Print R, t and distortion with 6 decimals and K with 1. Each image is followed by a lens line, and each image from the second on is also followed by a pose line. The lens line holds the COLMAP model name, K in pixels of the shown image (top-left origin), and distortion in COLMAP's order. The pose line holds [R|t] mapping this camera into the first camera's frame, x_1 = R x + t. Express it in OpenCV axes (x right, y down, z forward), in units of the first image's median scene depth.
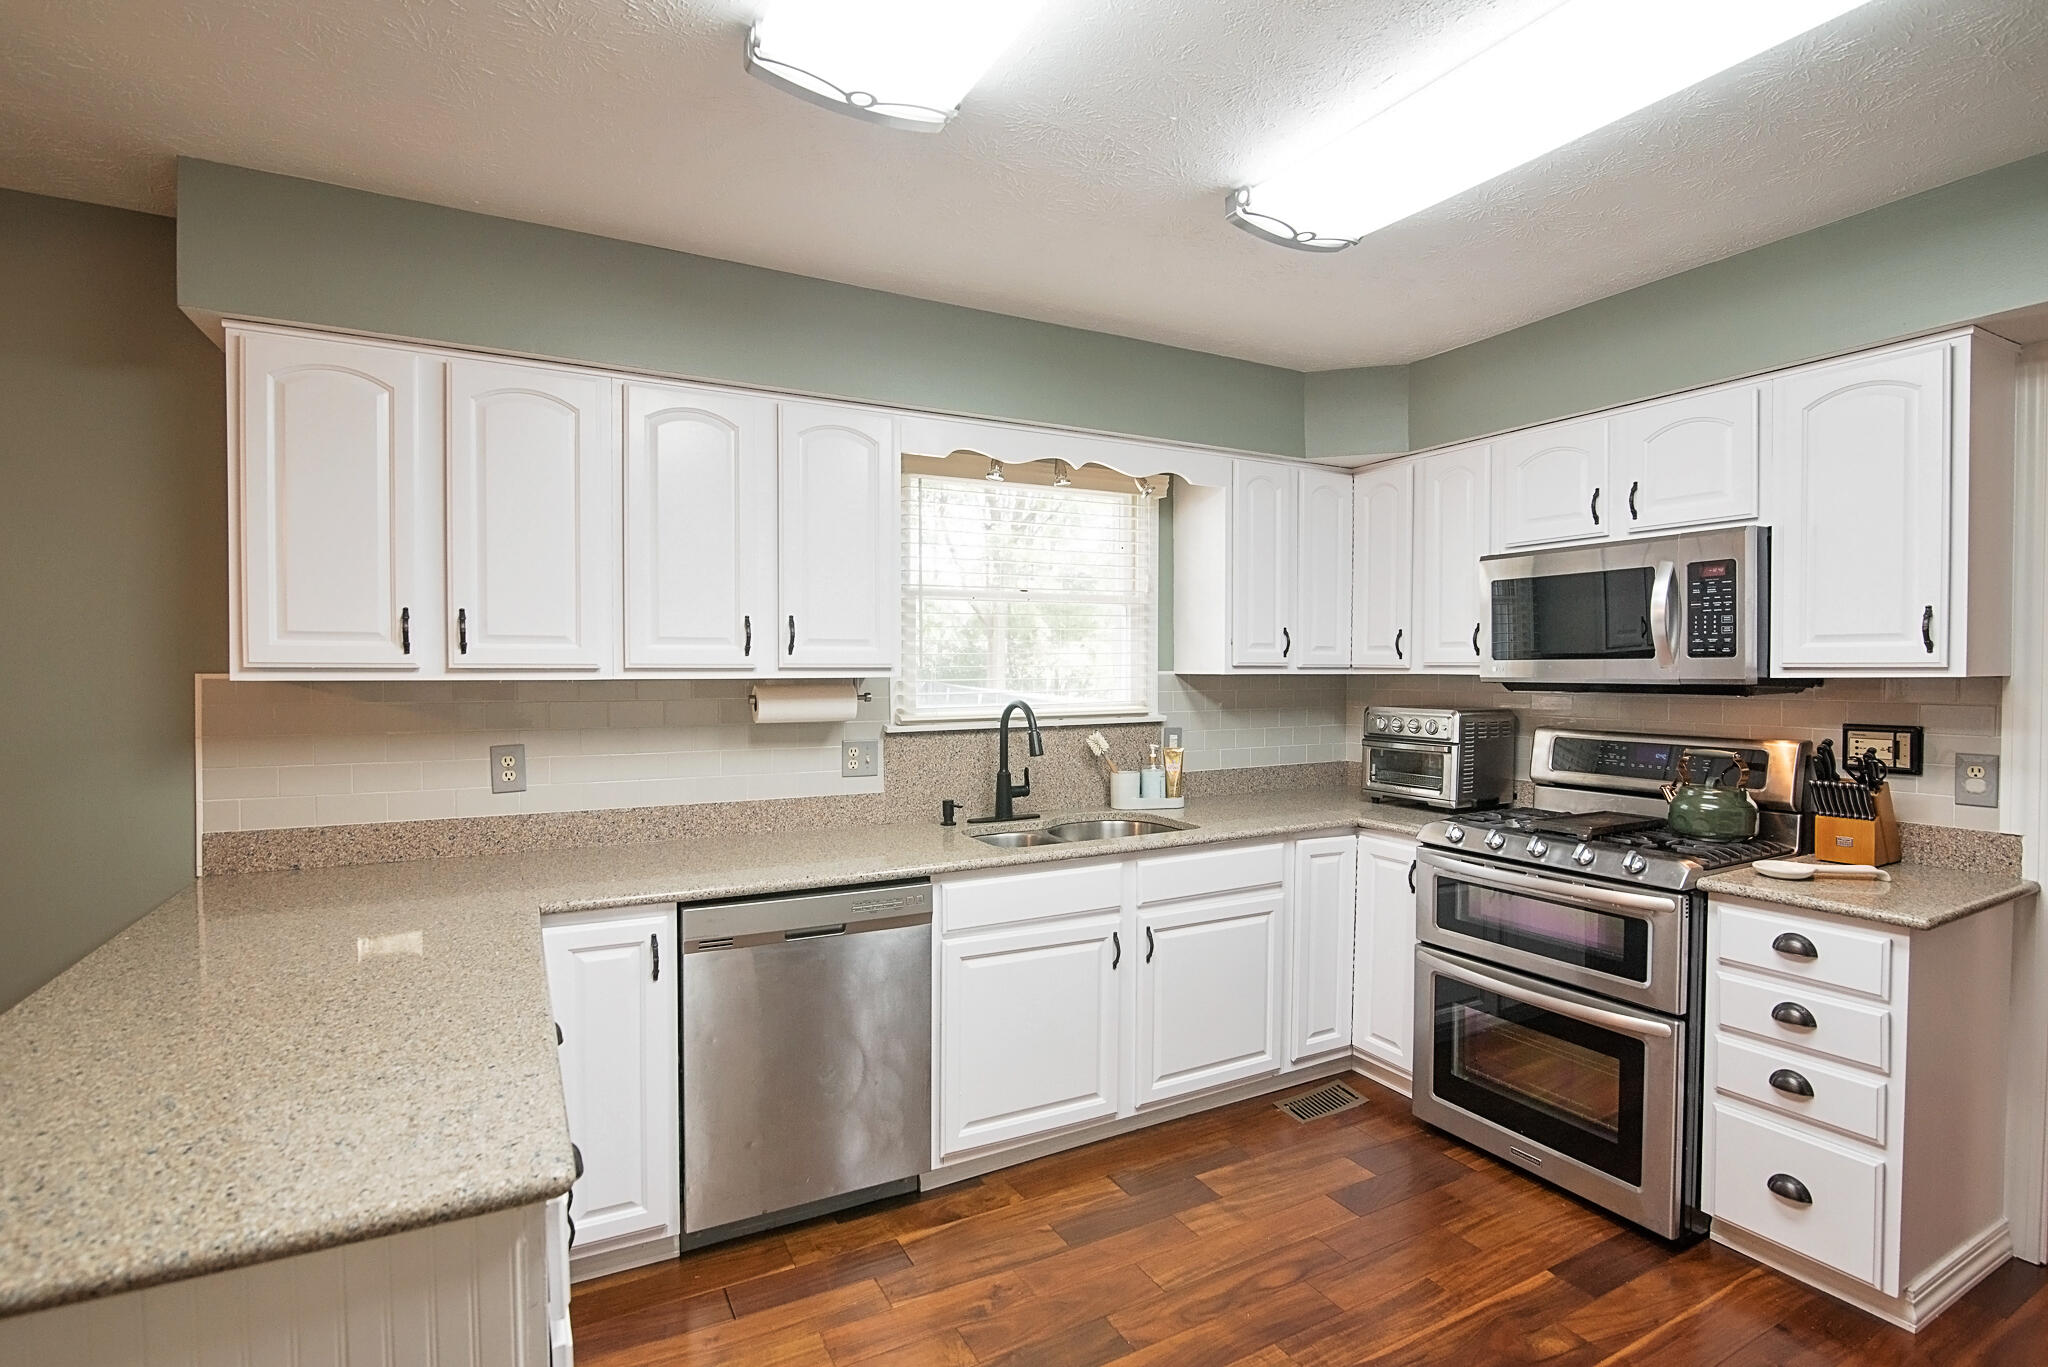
lens RADIAL K [[953.4, 0, 1033.3], [0, 953.4, 683.5], [0, 0, 1]] dist [-0.019547, -0.000104]
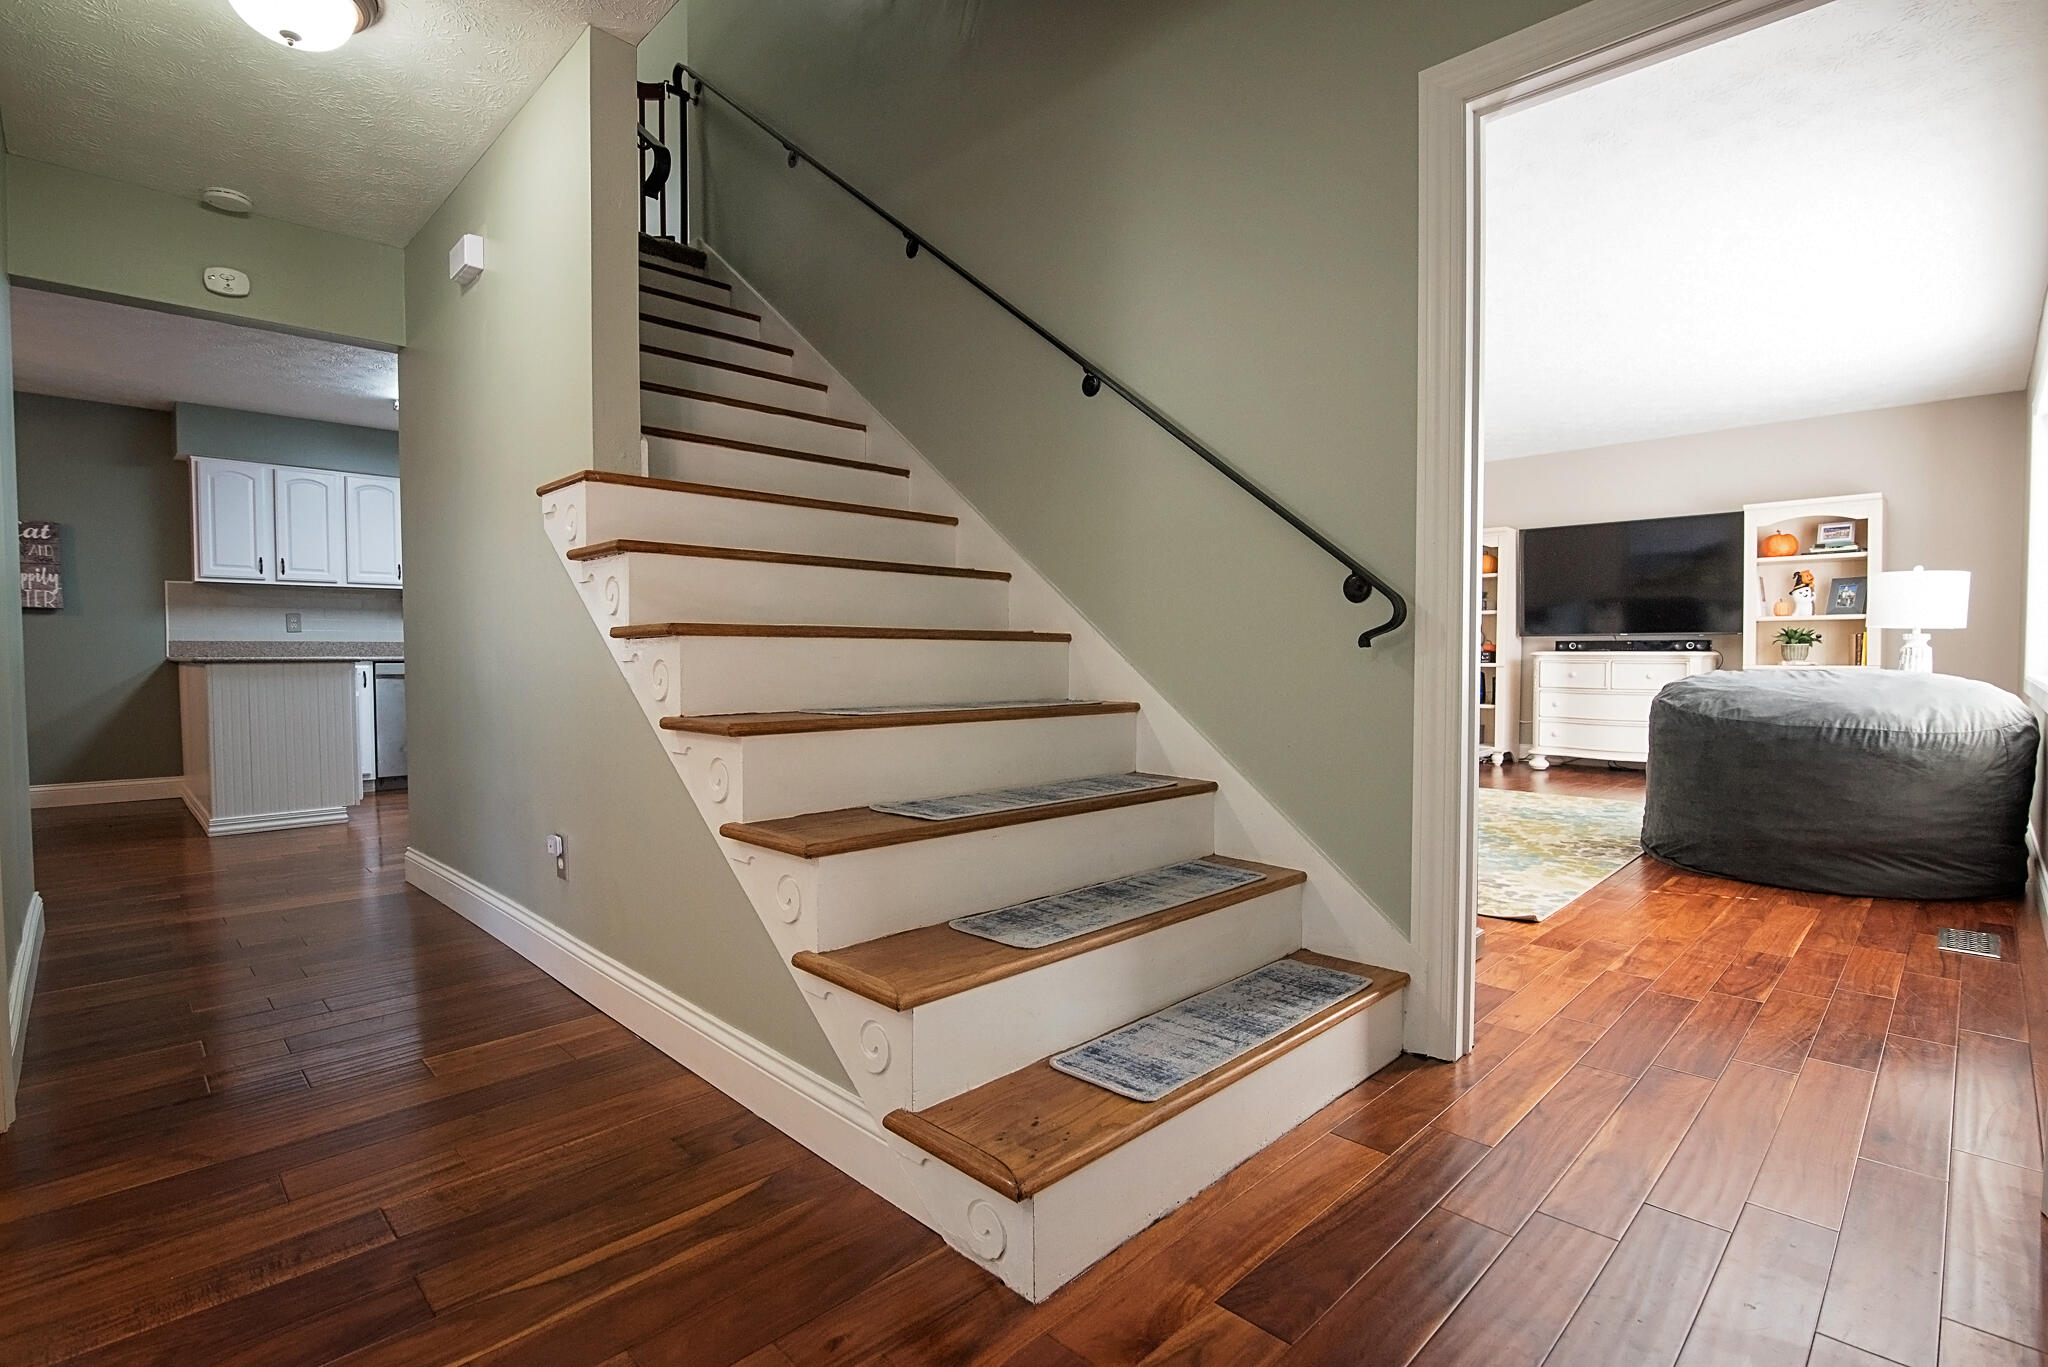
lens RADIAL K [[953.4, 0, 1023.0], [0, 953.4, 686.7], [0, 0, 1]] dist [-0.019547, -0.000104]
pose [[0.959902, -0.012632, 0.280050, 0.629008], [0.007480, 0.999783, 0.019458, 0.232835], [-0.280235, -0.016583, 0.959788, -2.027057]]
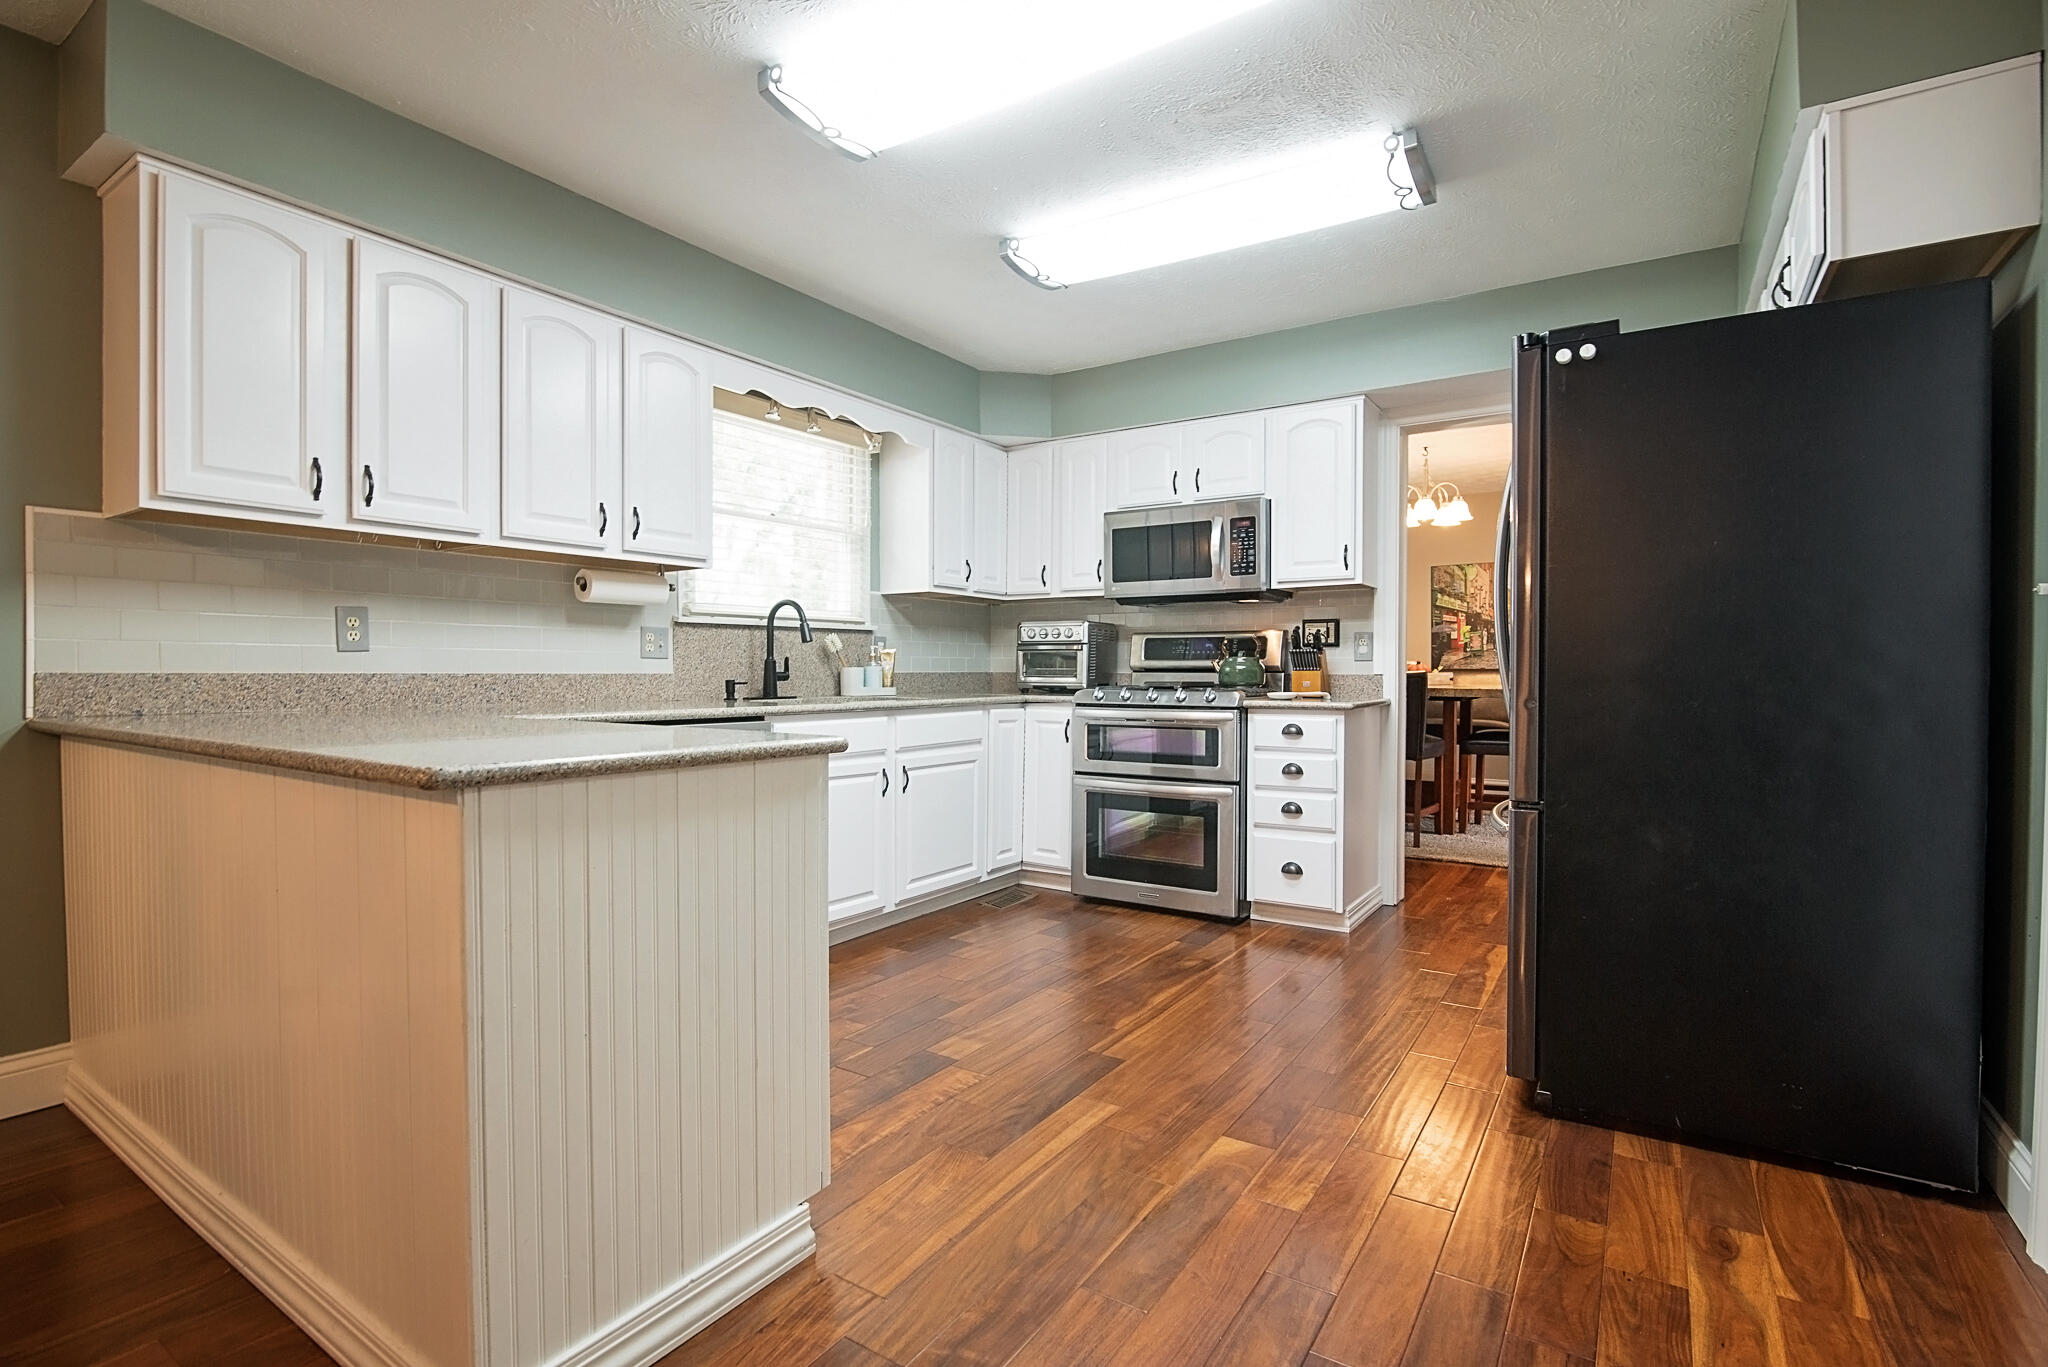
lens RADIAL K [[953.4, 0, 1024.1], [0, 953.4, 681.6], [0, 0, 1]] dist [-0.019547, -0.000104]
pose [[0.881108, -0.002018, 0.472911, -0.403414], [0.004626, 0.999980, -0.004353, 0.160883], [-0.472892, 0.006024, 0.881100, -0.285722]]
